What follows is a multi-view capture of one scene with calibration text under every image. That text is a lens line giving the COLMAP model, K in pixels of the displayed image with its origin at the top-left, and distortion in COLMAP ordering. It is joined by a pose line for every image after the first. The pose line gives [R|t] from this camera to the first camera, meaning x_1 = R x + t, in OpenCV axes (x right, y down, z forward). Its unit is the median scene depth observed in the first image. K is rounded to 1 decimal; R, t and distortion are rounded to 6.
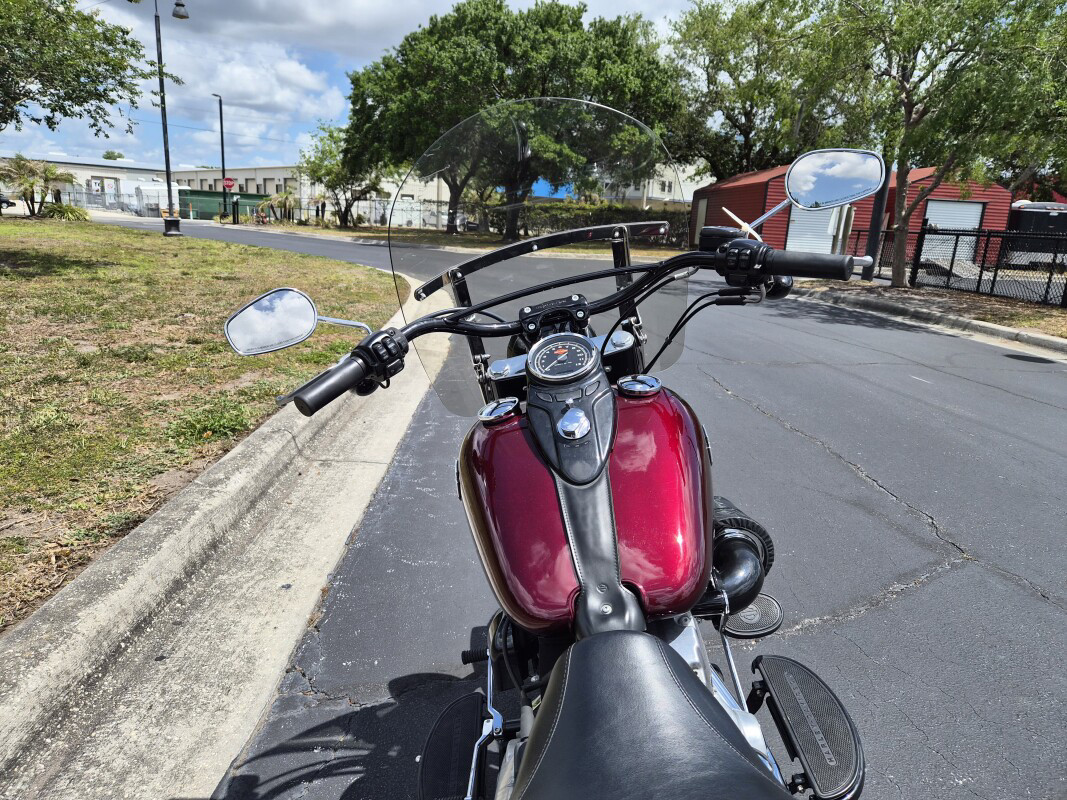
lens RADIAL K [[714.6, 0, 519.4], [0, 714.6, 397.6], [0, 0, 1]] dist [0.063418, -0.054205]
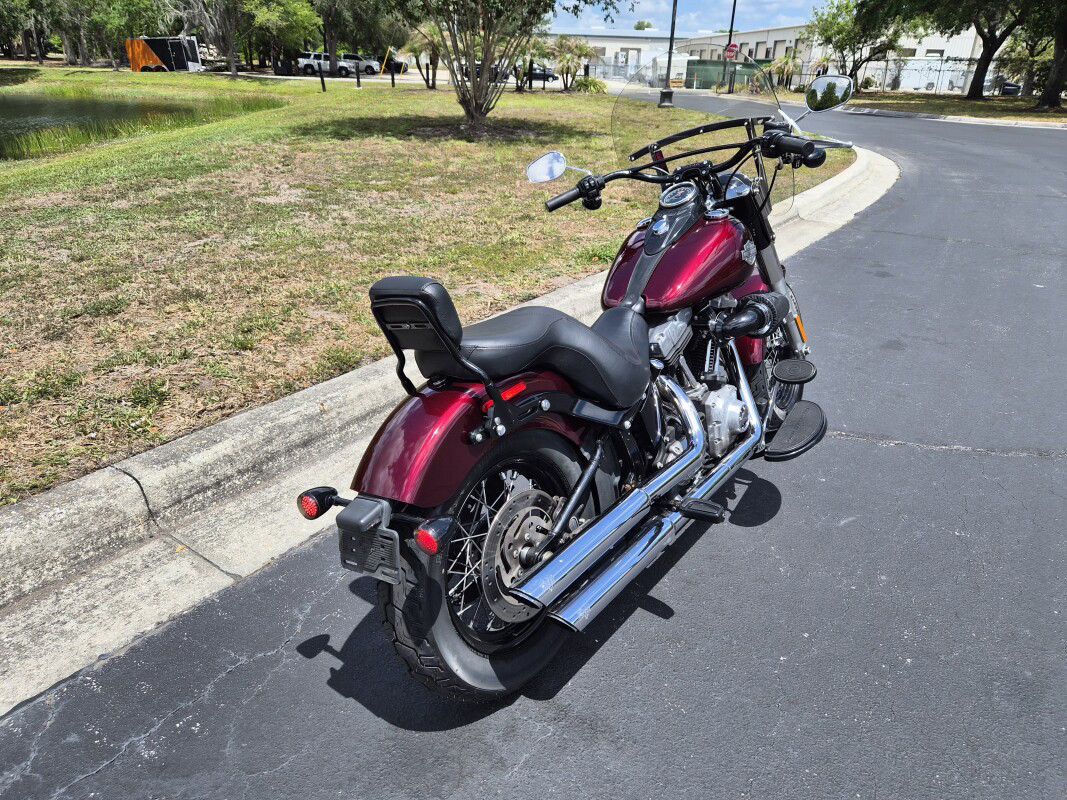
lens RADIAL K [[714.6, 0, 534.8], [0, 714.6, 400.6], [0, 0, 1]] dist [0.063418, -0.054205]
pose [[0.811209, 0.219880, -0.541842, 0.043295], [-0.125804, 0.970538, 0.205500, 0.006200], [0.571063, -0.098538, 0.814971, -0.038891]]
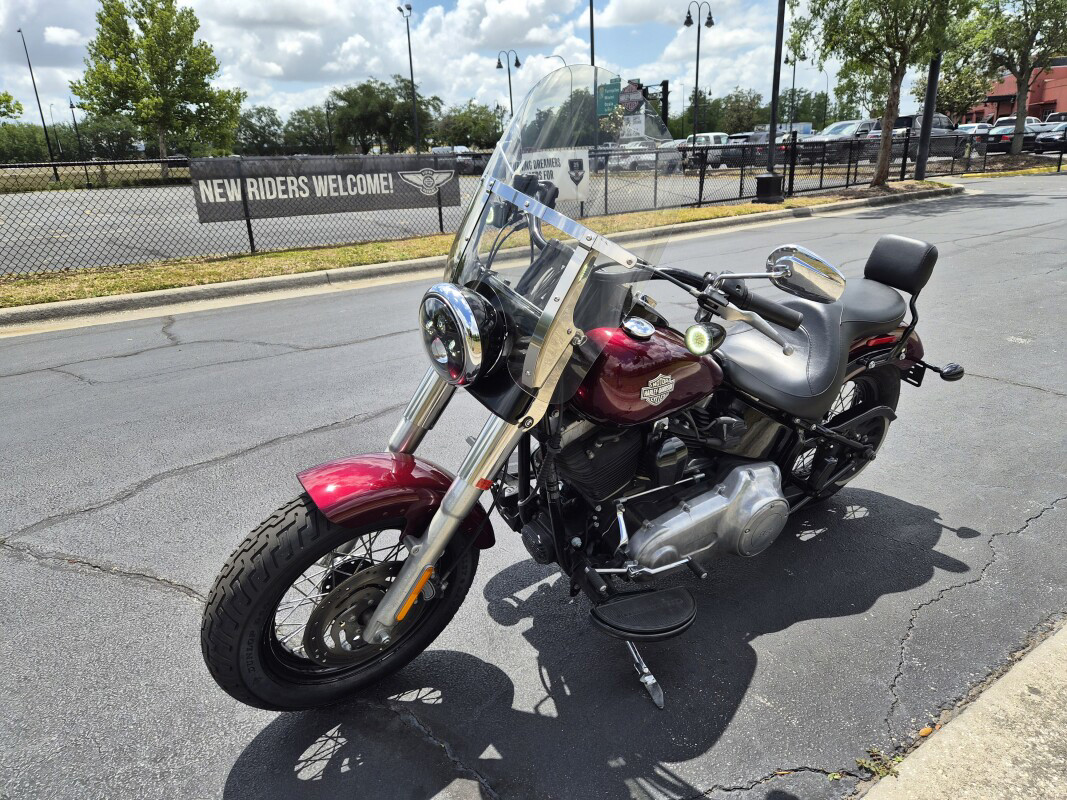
lens RADIAL K [[714.6, 0, 535.2], [0, 714.6, 400.8], [0, 0, 1]] dist [0.063418, -0.054205]
pose [[-0.566004, -0.294215, 0.770115, -0.047320], [0.207828, 0.853056, 0.478647, -0.025936], [-0.797777, 0.430968, -0.421687, 0.086790]]
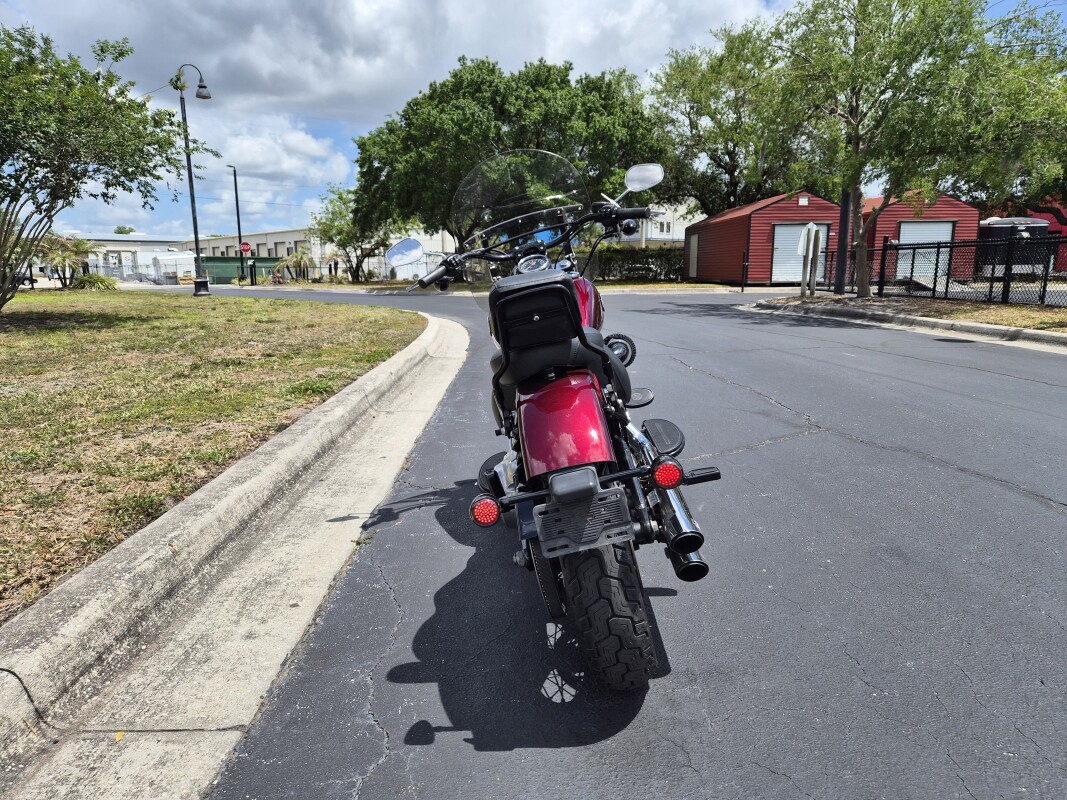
lens RADIAL K [[714.6, 0, 531.1], [0, 714.6, 410.7], [0, 0, 1]] dist [0.063418, -0.054205]
pose [[0.998266, -0.058846, -0.001680, 0.001515], [0.058697, 0.997112, -0.048194, 0.024409], [0.004511, 0.048012, 0.998837, -0.057792]]
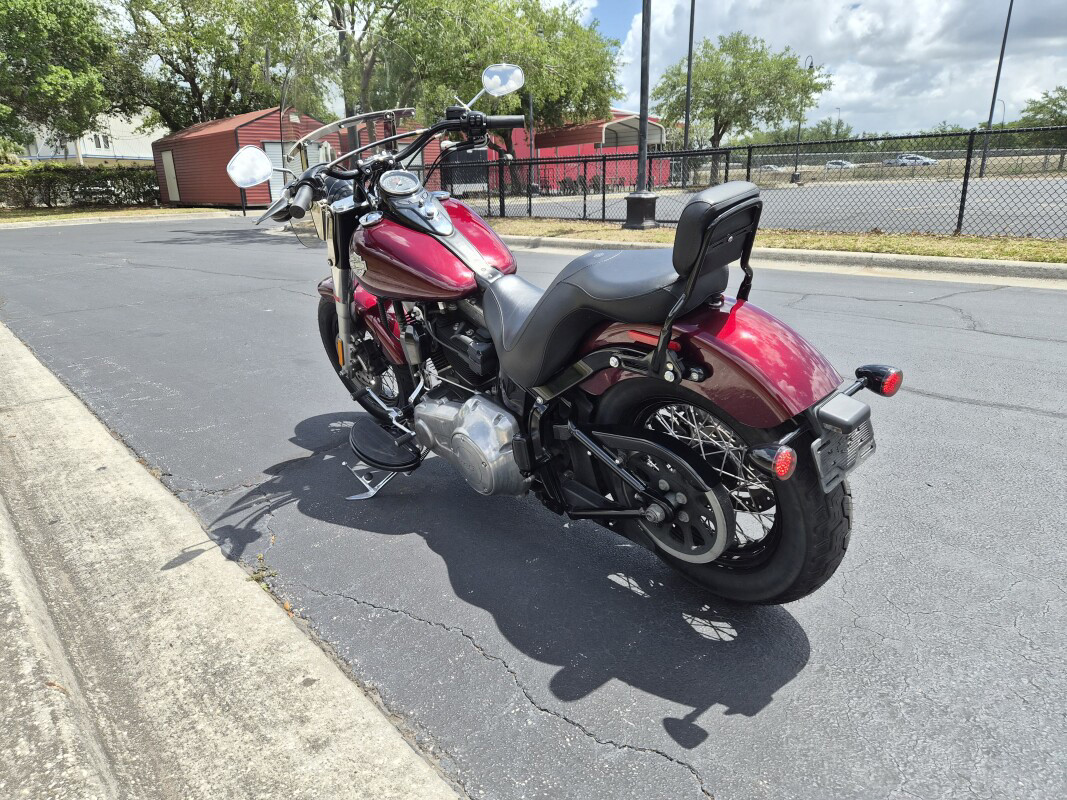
lens RADIAL K [[714.6, 0, 524.9], [0, 714.6, 408.7], [0, 0, 1]] dist [0.063418, -0.054205]
pose [[0.760788, -0.264643, 0.592592, -0.044952], [0.221373, 0.964142, 0.146368, 0.014515], [-0.610078, 0.019829, 0.792093, -0.030309]]
